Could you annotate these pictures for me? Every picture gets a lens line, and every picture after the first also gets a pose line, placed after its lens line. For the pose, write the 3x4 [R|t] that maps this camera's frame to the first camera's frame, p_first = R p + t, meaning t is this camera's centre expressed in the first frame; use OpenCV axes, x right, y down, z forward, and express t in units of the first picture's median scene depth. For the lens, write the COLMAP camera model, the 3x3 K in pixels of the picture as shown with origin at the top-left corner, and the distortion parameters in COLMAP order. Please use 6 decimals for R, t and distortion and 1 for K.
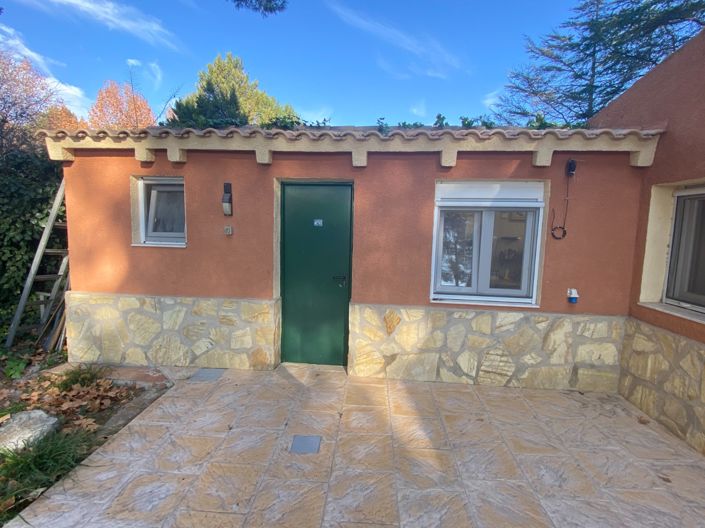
lens RADIAL K [[349.3, 0, 353.1], [0, 349.3, 263.7], [0, 0, 1]] dist [0.004188, 0.000244]
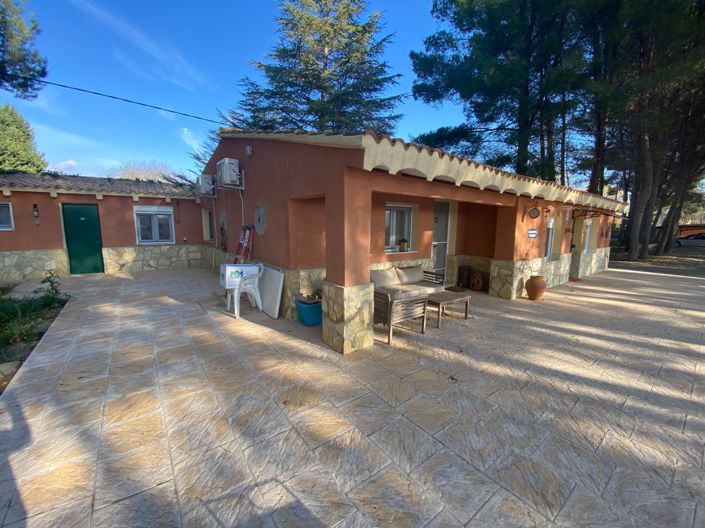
lens RADIAL K [[283.2, 0, 355.4], [0, 283.2, 266.1], [0, 0, 1]] dist [-0.022457, -0.002069]
pose [[0.744088, -0.112190, 0.658594, 0.020654], [0.072785, 0.993545, 0.087014, 0.222423], [-0.664104, -0.016810, 0.747451, -2.114870]]
